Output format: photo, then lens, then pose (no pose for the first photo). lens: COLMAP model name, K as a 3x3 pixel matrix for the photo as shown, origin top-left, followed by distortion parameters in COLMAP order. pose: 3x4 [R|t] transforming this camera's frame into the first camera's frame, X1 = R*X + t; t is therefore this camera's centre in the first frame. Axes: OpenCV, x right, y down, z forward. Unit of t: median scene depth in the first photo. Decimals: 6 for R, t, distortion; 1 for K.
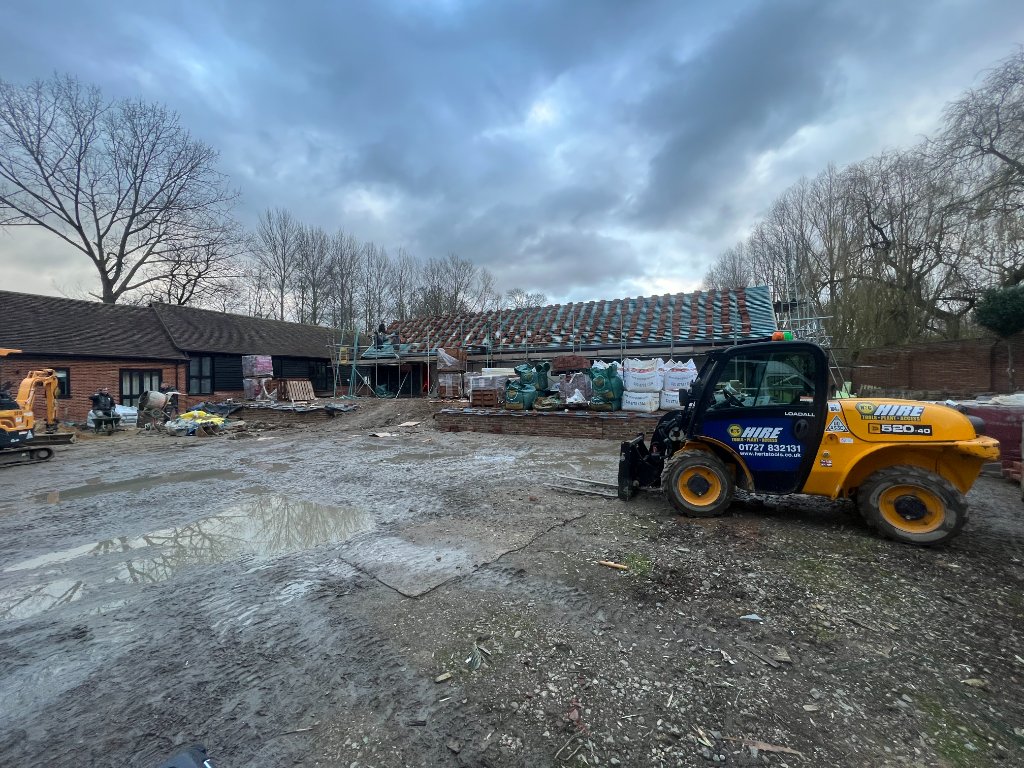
lens RADIAL K [[412.6, 0, 506.4], [0, 412.6, 386.2], [0, 0, 1]] dist [0.004392, 0.000652]
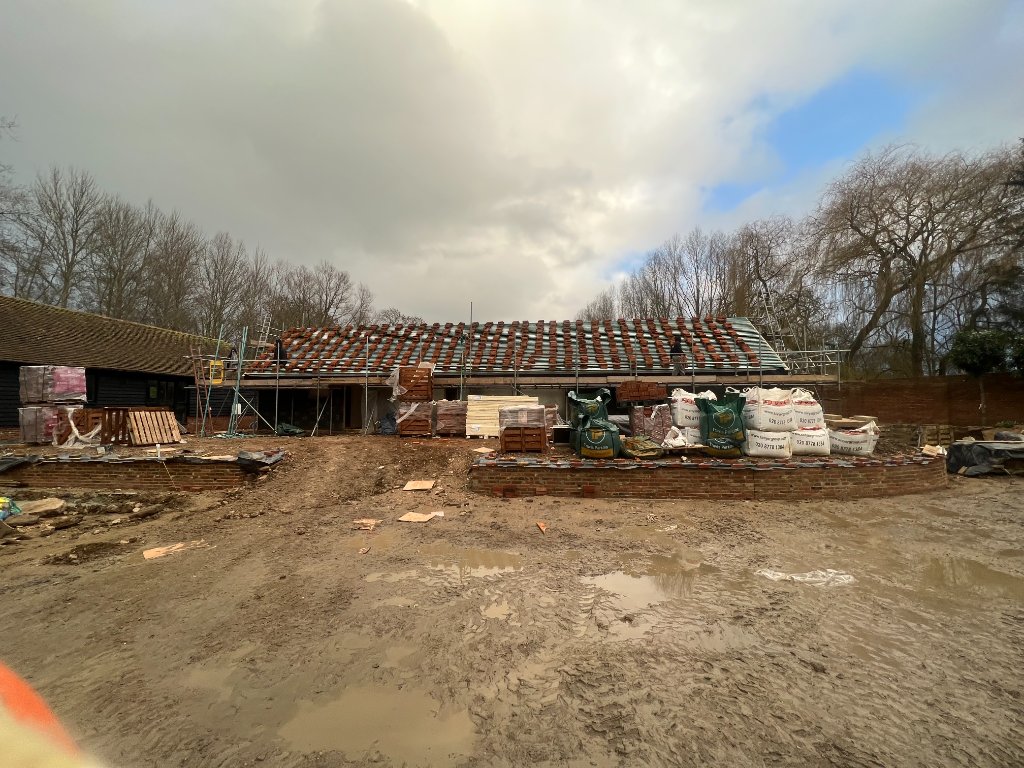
lens RADIAL K [[412.6, 0, 517.0], [0, 412.6, 384.0], [0, 0, 1]] dist [0.004392, 0.000652]
pose [[0.936670, 0.027445, 0.349136, -0.214998], [-0.001995, 0.997327, -0.073046, -0.009033], [-0.350208, 0.067724, 0.934221, 0.251818]]
